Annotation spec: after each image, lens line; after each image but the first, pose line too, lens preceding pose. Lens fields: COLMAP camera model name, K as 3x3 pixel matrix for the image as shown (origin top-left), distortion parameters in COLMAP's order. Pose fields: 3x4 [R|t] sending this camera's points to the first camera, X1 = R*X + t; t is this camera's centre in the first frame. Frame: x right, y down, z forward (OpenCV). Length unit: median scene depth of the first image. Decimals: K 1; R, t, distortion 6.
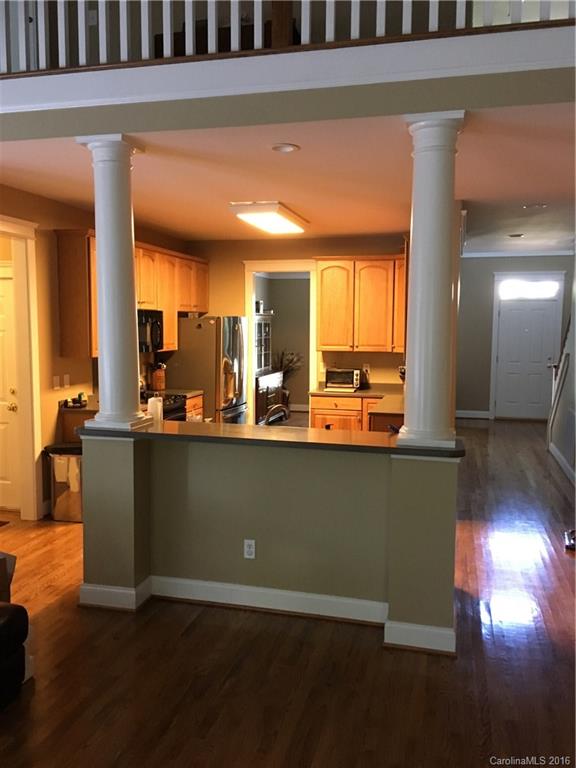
lens RADIAL K [[656.6, 0, 287.3], [0, 656.6, 384.5], [0, 0, 1]] dist [0.055852, -0.018038]
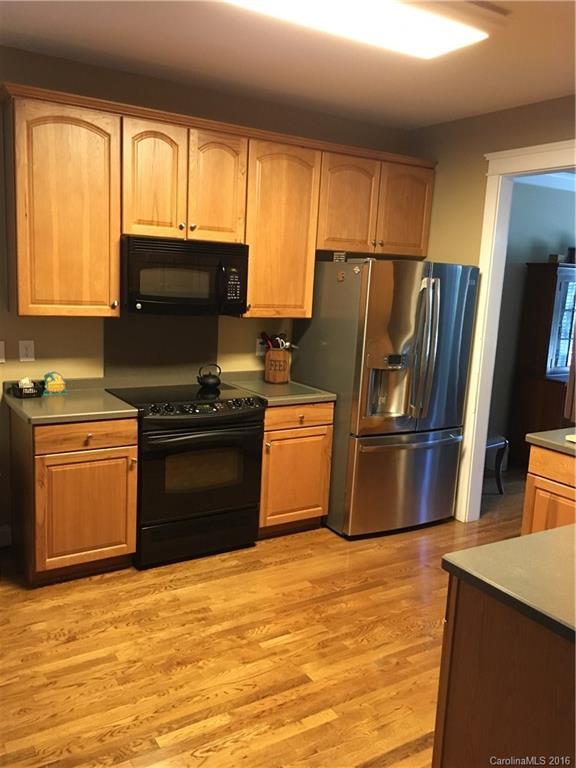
lens RADIAL K [[656.6, 0, 288.6], [0, 656.6, 381.4], [0, 0, 1]] dist [0.055852, -0.018038]
pose [[0.728073, 0.144221, -0.670157, 0.226065], [-0.108754, 0.989538, 0.094800, -0.053248], [0.676818, 0.003861, 0.736140, 0.605648]]
